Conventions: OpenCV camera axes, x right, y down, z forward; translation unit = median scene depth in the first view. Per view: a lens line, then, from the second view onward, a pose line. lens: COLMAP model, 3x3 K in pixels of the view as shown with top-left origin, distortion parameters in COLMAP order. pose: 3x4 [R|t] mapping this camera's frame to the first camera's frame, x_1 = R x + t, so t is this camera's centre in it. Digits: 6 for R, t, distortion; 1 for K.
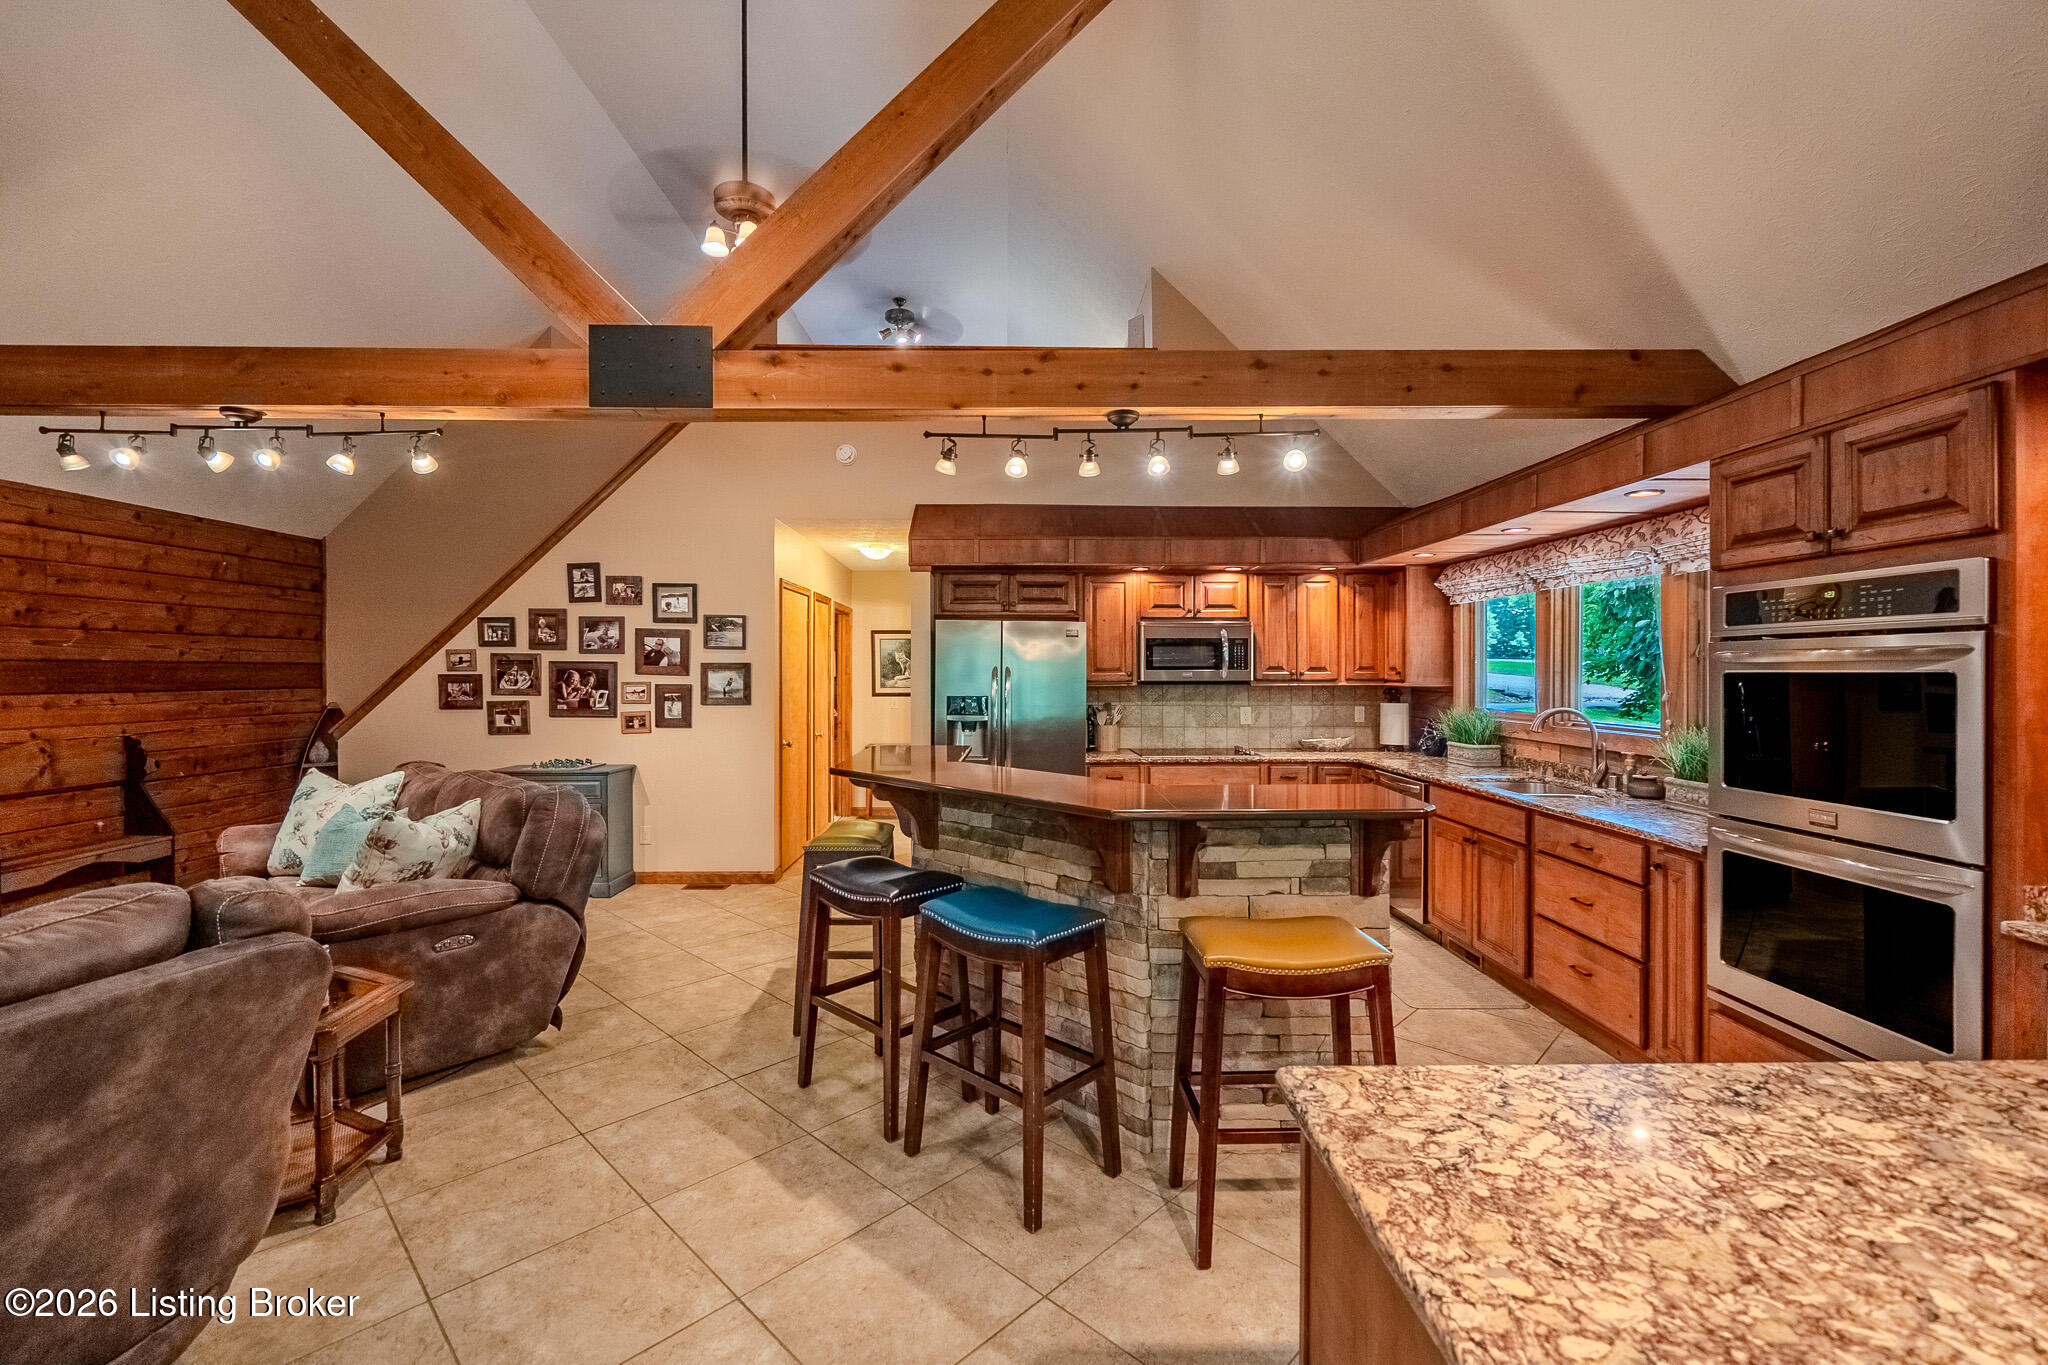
lens RADIAL K [[870.5, 0, 1025.4], [0, 870.5, 669.4], [0, 0, 1]] dist [-0.002016, -0.000325]
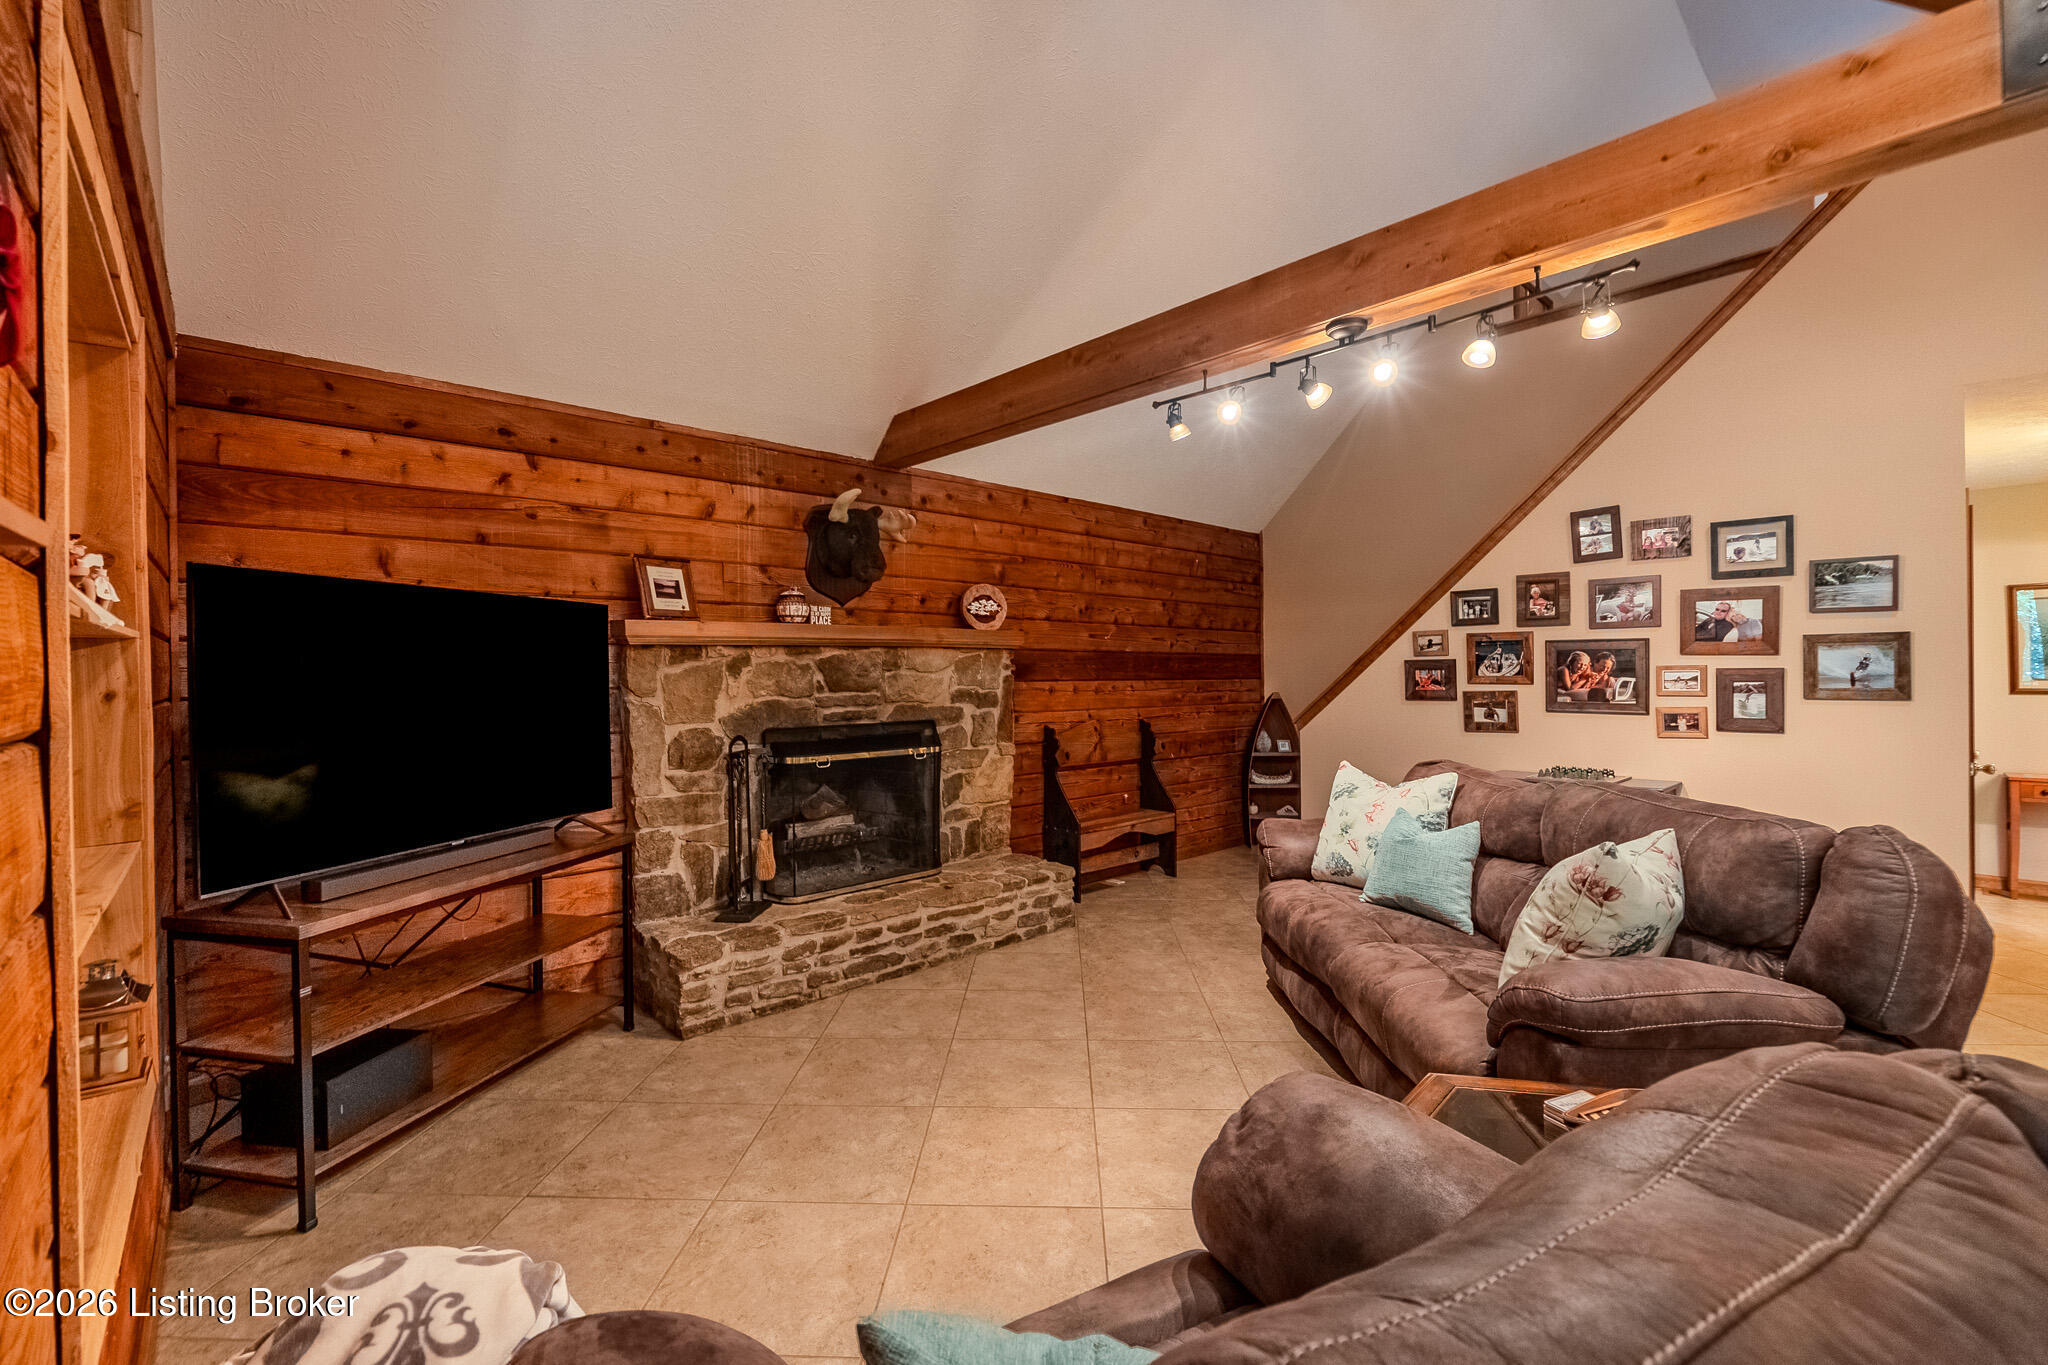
lens RADIAL K [[870.5, 0, 1014.9], [0, 870.5, 682.0], [0, 0, 1]] dist [-0.002016, -0.000325]
pose [[0.666090, -0.000473, -0.745871, -0.281545], [0.009325, 0.999927, 0.007693, 0.017316], [0.745813, -0.012080, 0.666046, 0.122046]]
